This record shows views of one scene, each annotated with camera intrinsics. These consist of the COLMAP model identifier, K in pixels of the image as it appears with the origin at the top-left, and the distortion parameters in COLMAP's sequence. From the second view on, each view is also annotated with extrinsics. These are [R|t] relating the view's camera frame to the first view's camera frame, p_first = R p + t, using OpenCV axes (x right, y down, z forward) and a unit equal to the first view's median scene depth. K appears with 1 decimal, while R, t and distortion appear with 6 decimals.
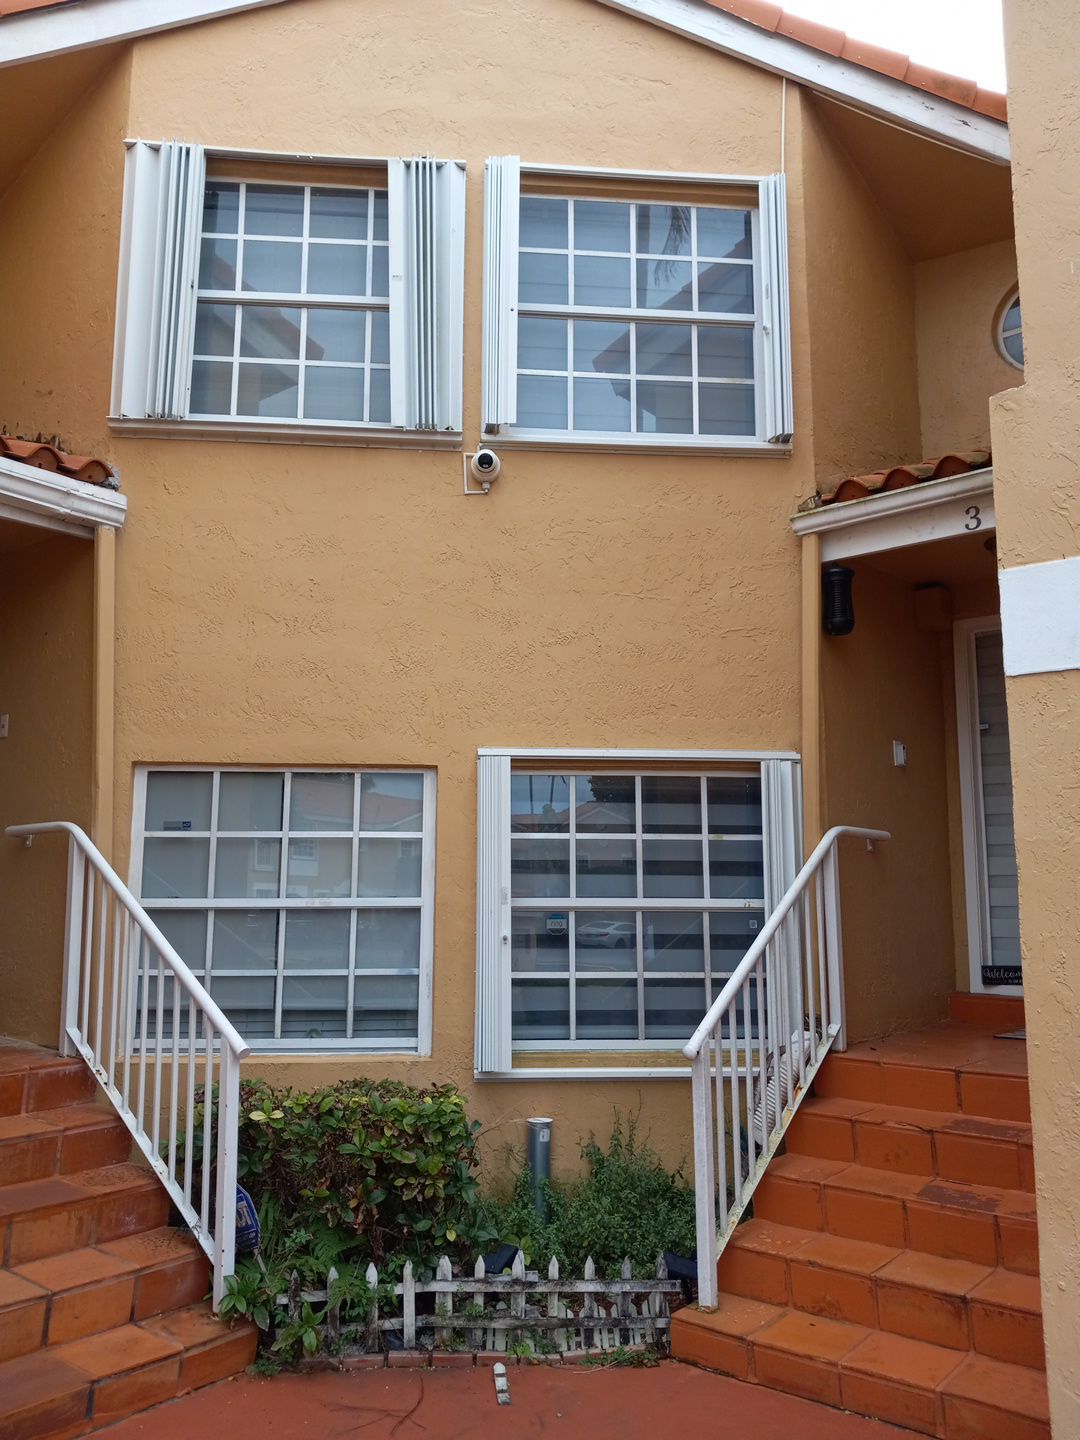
lens RADIAL K [[1138.4, 0, 539.6], [0, 1138.4, 732.5], [0, 0, 1]] dist [0.062518, -0.015106]
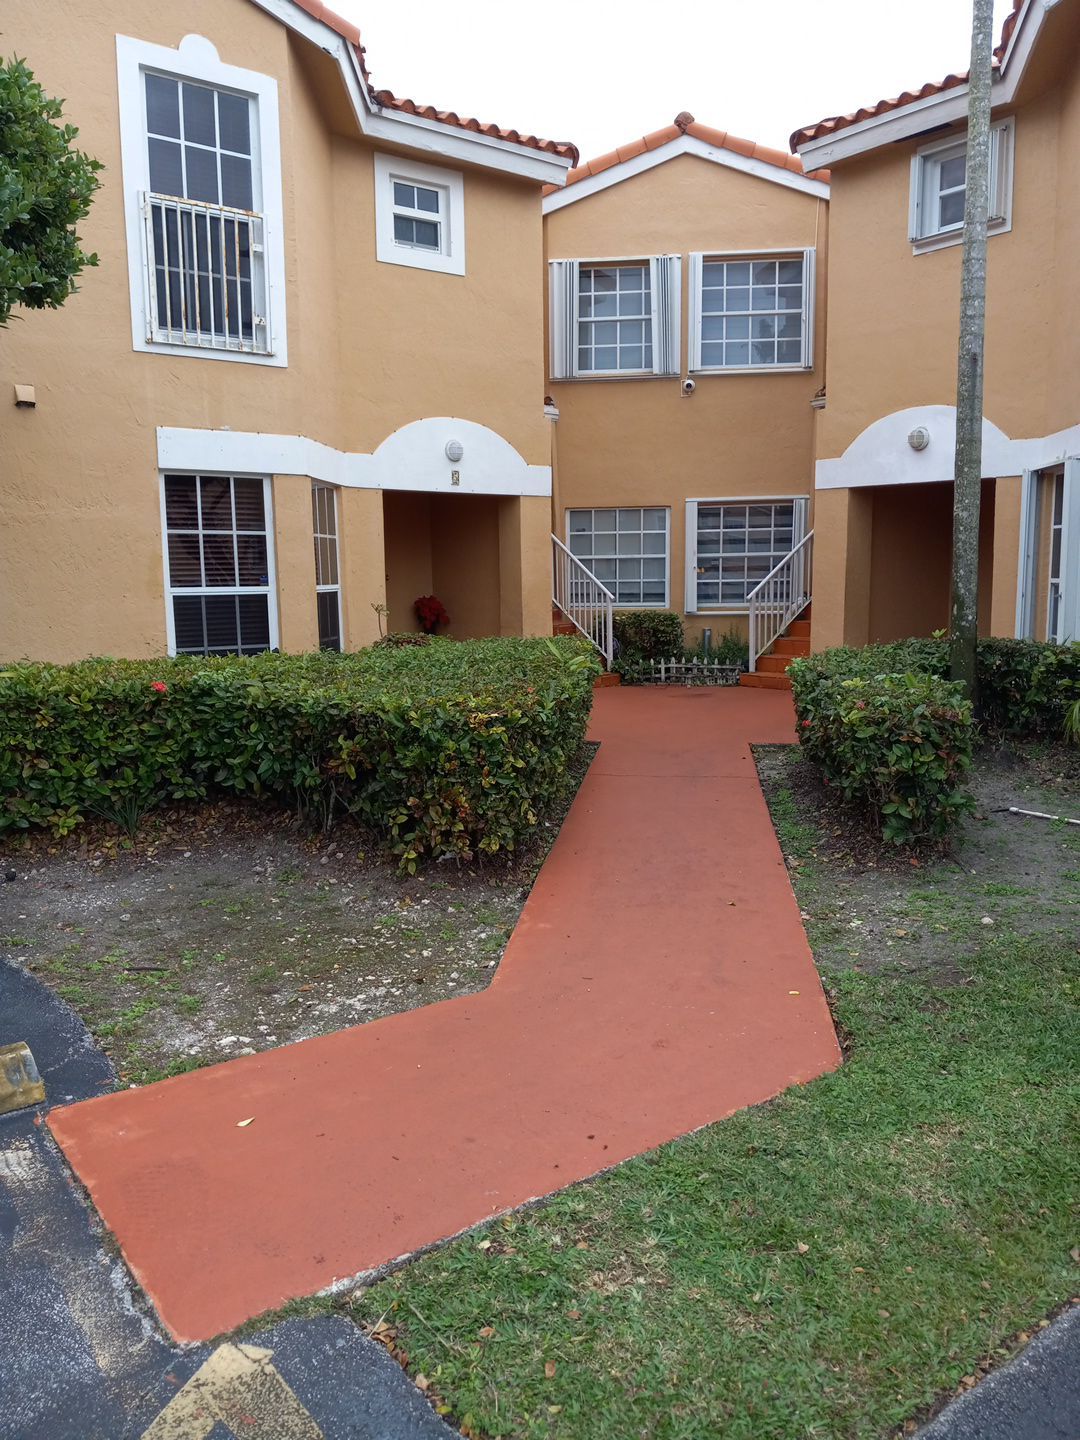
lens RADIAL K [[1138.4, 0, 540.5], [0, 1138.4, 735.4], [0, 0, 1]] dist [0.062518, -0.015106]
pose [[0.973960, 0.019297, -0.225896, 0.238328], [0.048082, 0.956126, 0.288983, -0.254530], [0.221561, -0.292320, 0.930301, -1.810463]]
